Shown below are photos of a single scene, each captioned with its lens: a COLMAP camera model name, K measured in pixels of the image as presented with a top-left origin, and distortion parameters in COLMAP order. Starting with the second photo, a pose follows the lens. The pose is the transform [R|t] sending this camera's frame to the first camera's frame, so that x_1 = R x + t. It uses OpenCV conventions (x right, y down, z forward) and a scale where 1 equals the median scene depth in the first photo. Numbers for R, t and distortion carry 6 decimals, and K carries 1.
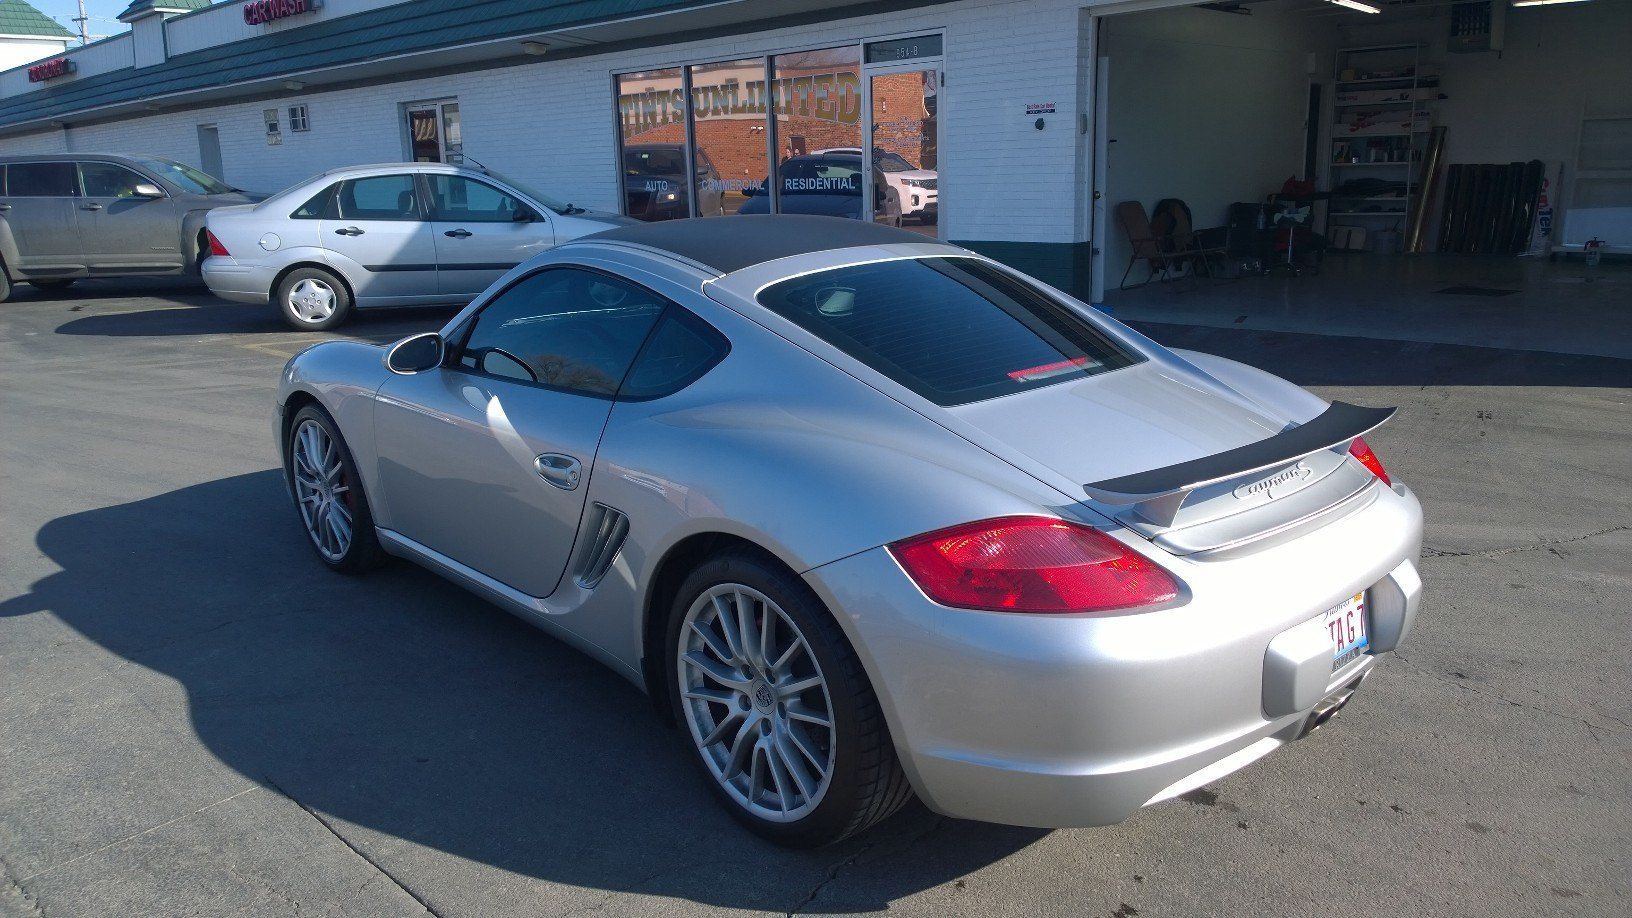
lens RADIAL K [[1162.6, 0, 816.0], [0, 1162.6, 459.0], [0, 0, 1]] dist [0.060430, -0.077094]
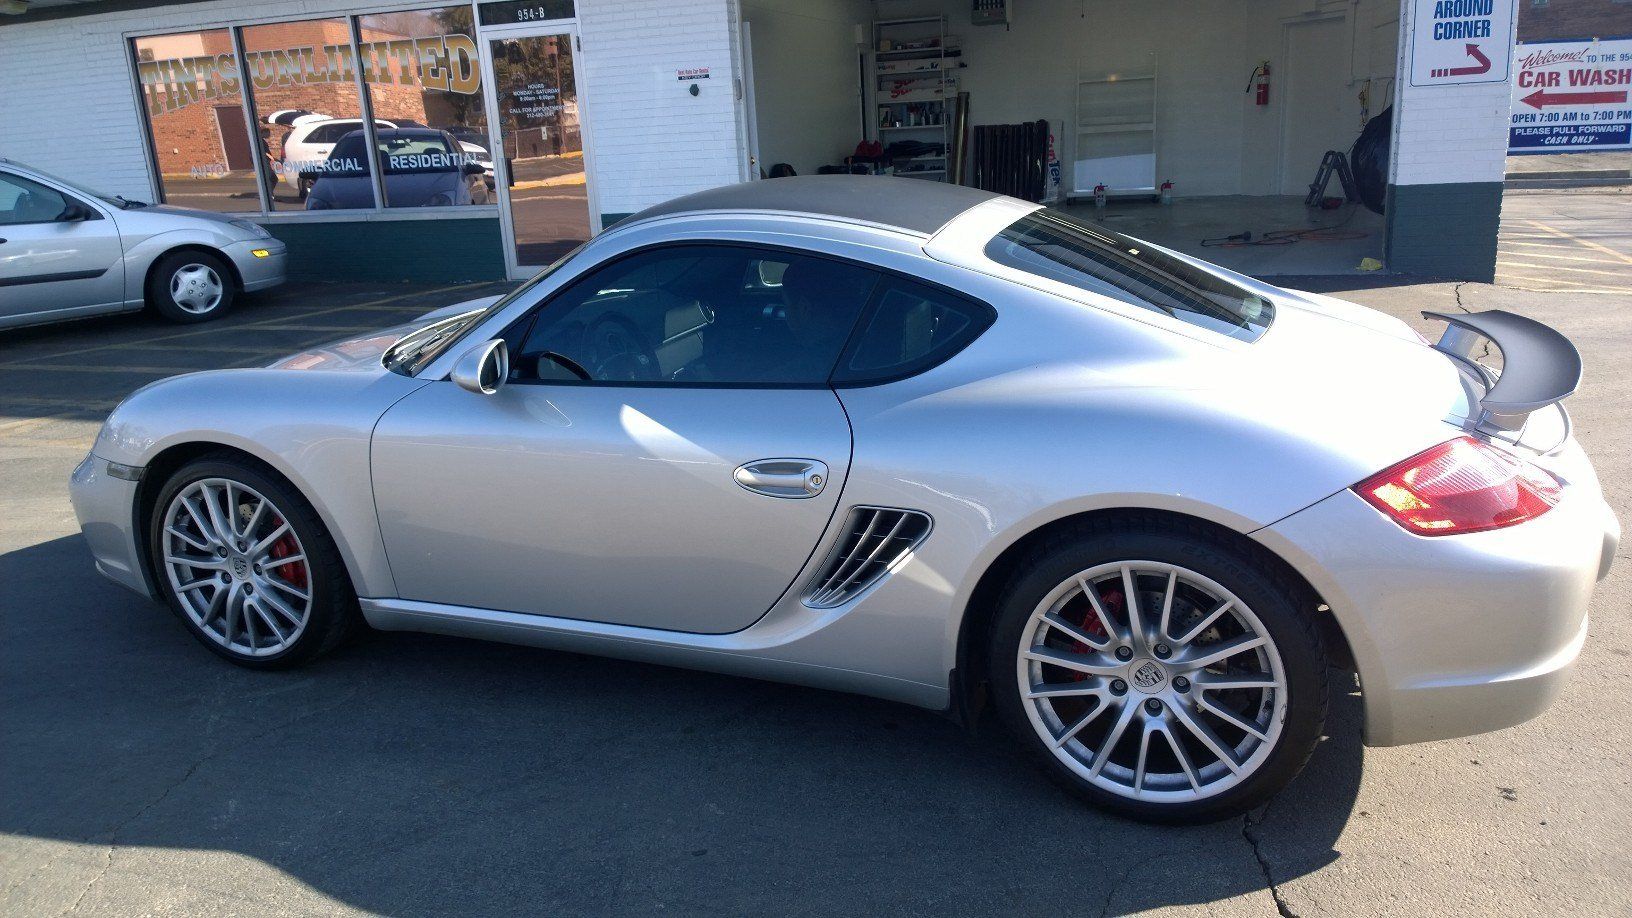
lens RADIAL K [[1158.9, 0, 816.0], [0, 1158.9, 459.0], [0, 0, 1]] dist [0.063690, -0.074185]
pose [[0.899450, -0.143909, 0.412649, -0.139144], [0.135599, 0.989525, 0.049528, -0.010964], [-0.415454, 0.011406, 0.909543, 0.055327]]
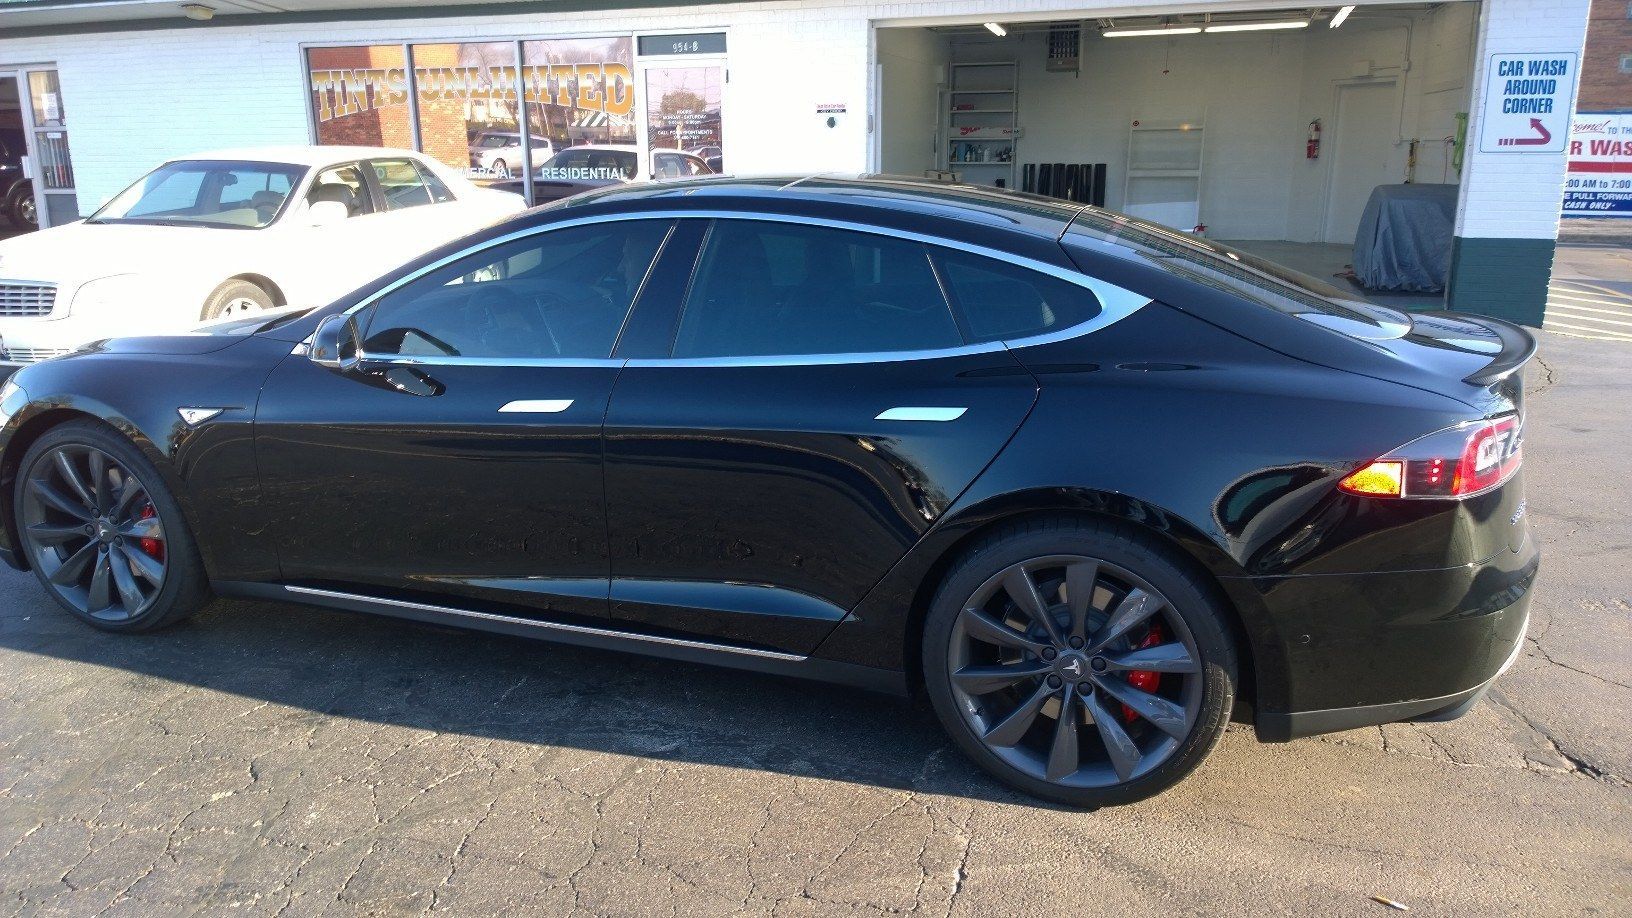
lens RADIAL K [[1162.6, 0, 816.0], [0, 1162.6, 459.0], [0, 0, 1]] dist [0.060430, -0.077094]
pose [[0.902617, -0.090898, 0.420737, -0.260794], [0.087283, 0.995793, 0.027887, -0.002094], [-0.421501, 0.011552, 0.906754, 0.010411]]
